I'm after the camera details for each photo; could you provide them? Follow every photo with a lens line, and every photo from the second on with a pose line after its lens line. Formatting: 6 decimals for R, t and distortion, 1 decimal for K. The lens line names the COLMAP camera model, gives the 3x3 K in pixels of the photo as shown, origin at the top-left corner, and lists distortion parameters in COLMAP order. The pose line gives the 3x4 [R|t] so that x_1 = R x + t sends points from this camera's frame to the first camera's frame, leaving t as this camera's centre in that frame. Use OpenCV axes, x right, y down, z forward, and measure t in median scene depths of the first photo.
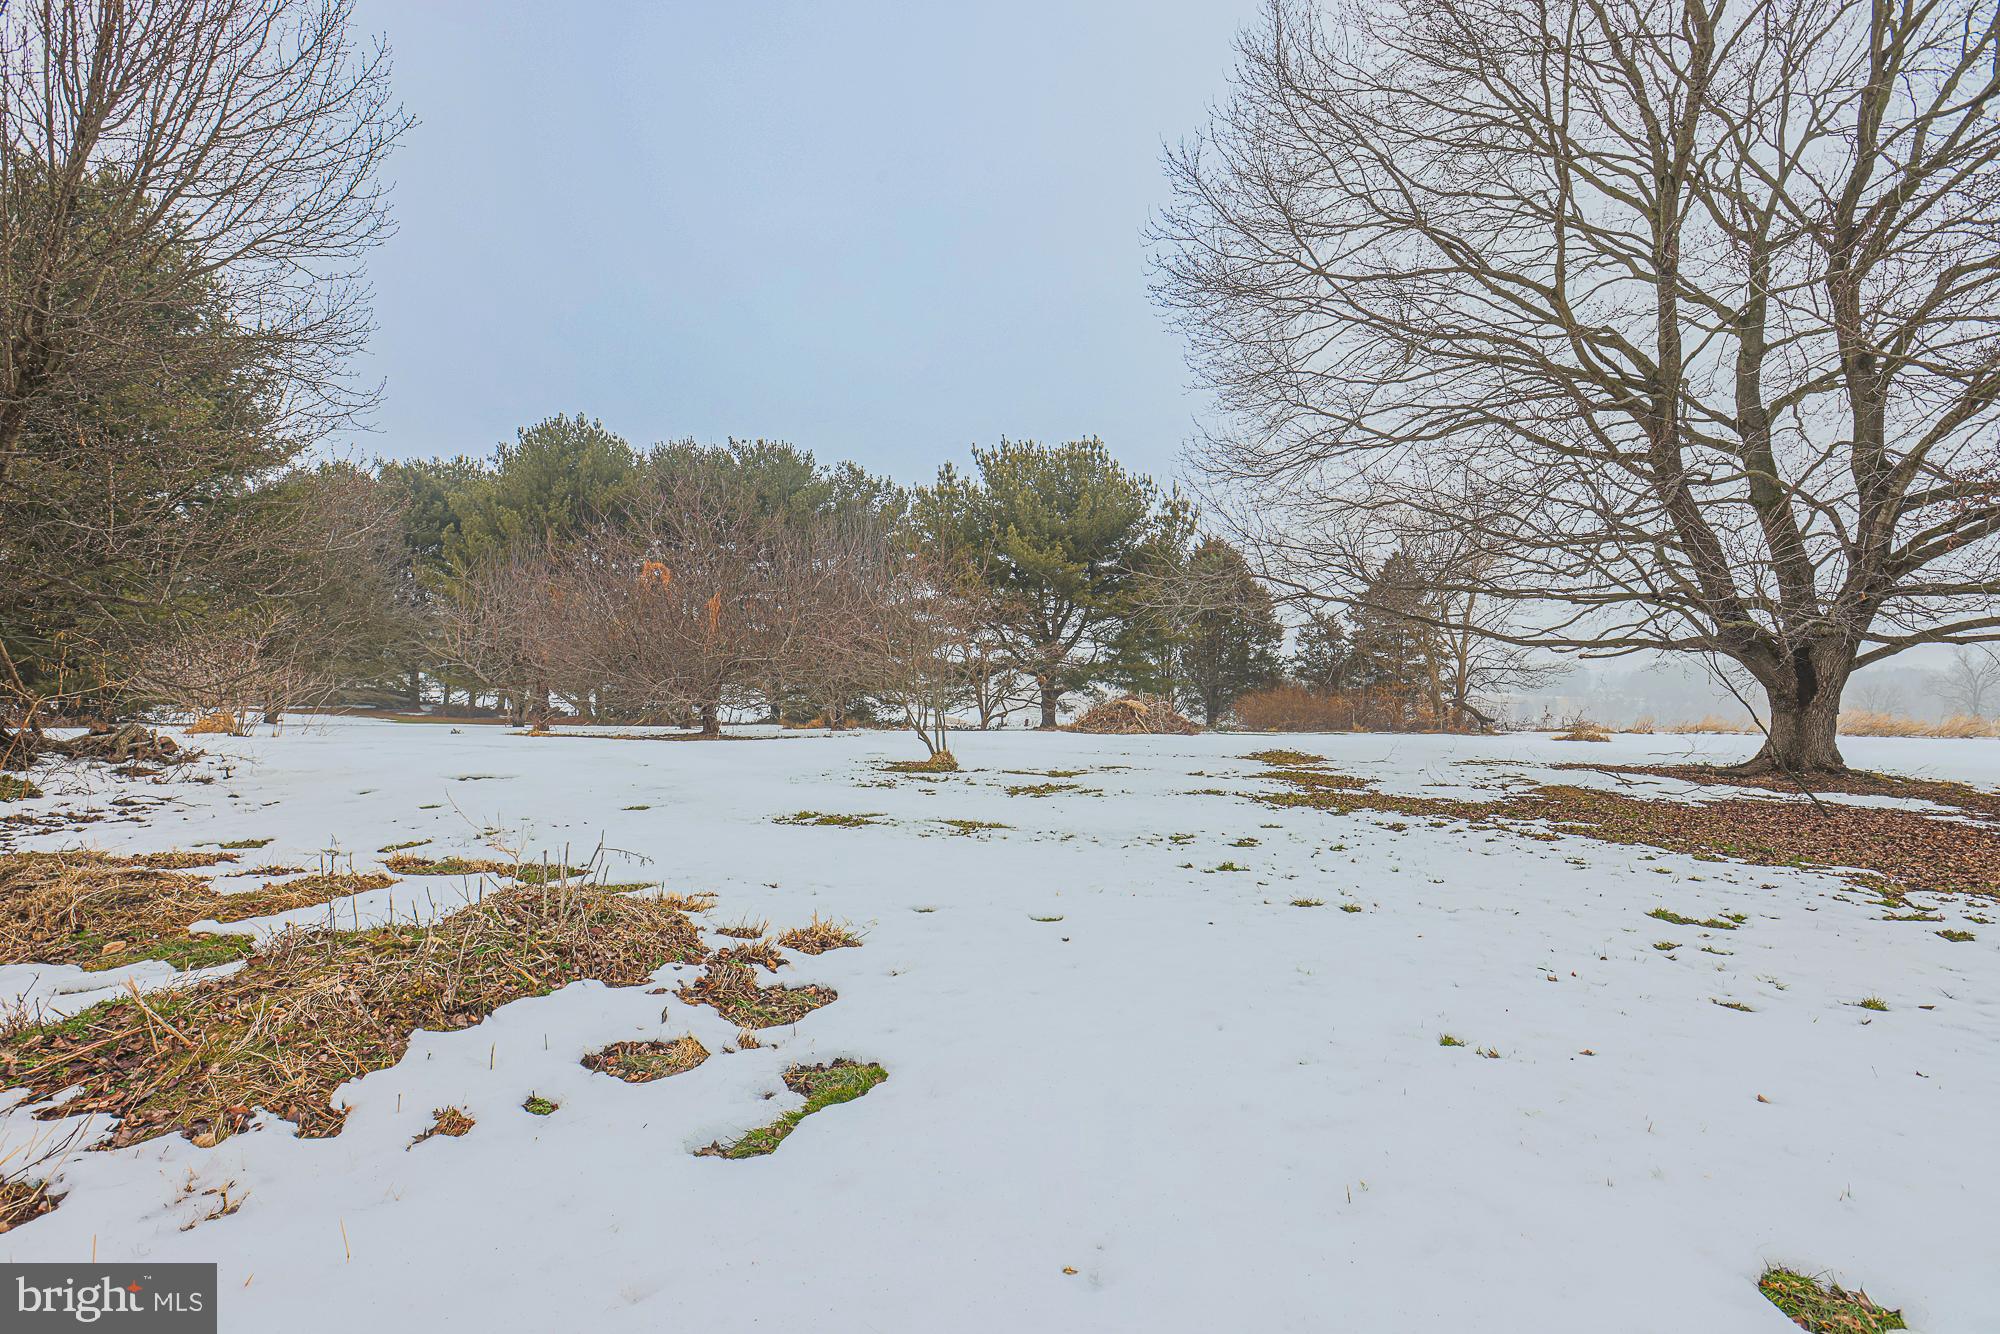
lens RADIAL K [[934.7, 0, 951.7], [0, 934.7, 697.4], [0, 0, 1]] dist [-0.004840, -0.001293]
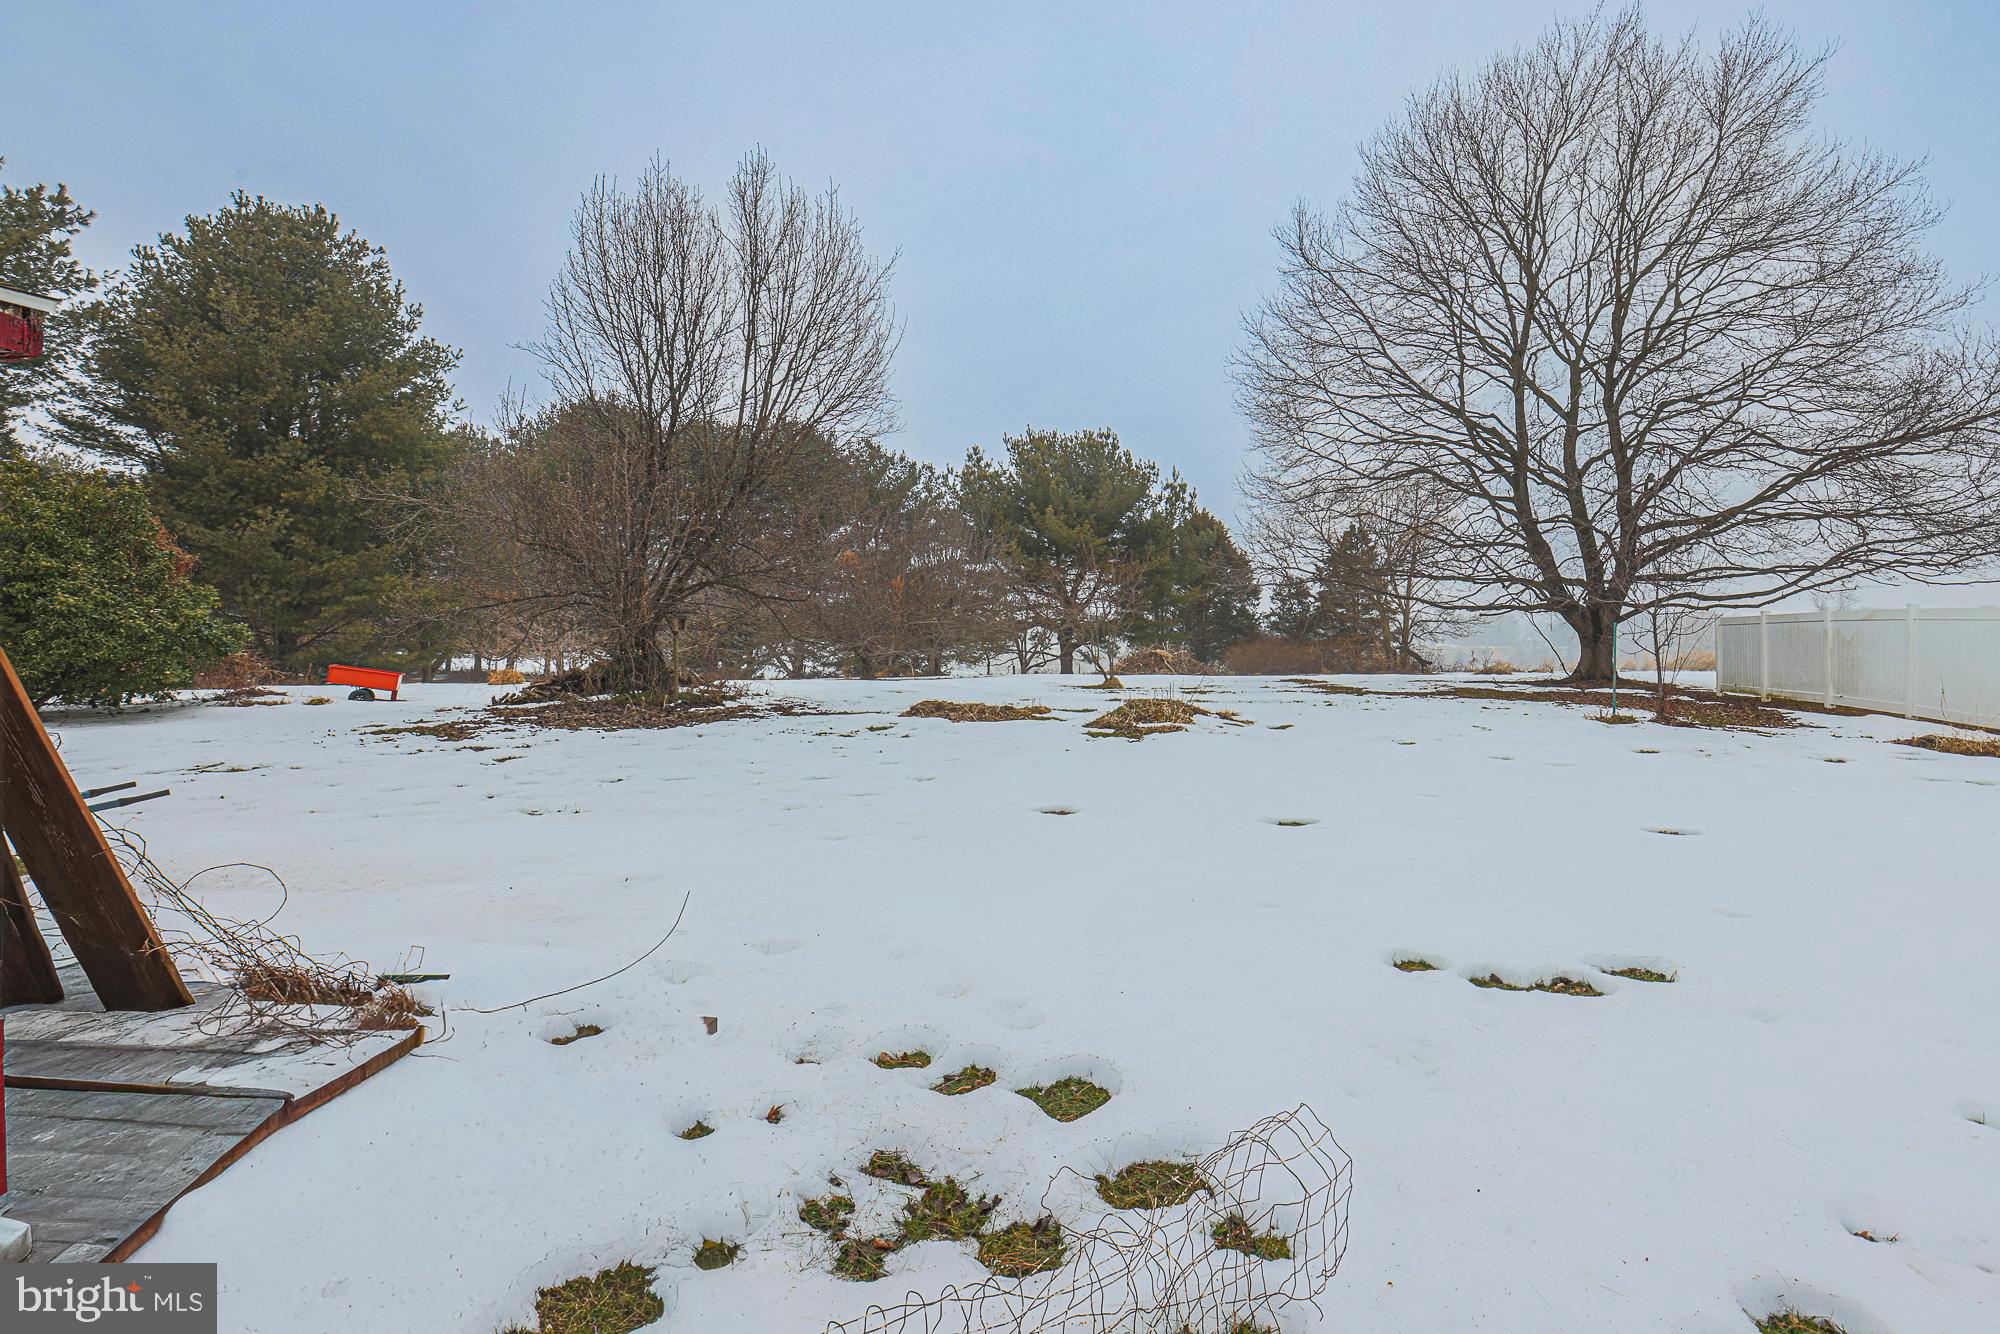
lens RADIAL K [[934.7, 0, 1009.1], [0, 934.7, 661.5], [0, 0, 1]] dist [-0.004840, -0.001293]
pose [[0.994945, -0.015862, 0.099164, -0.092217], [0.015129, 0.999852, 0.008134, 0.003702], [-0.099278, -0.006592, 0.995038, -0.163792]]
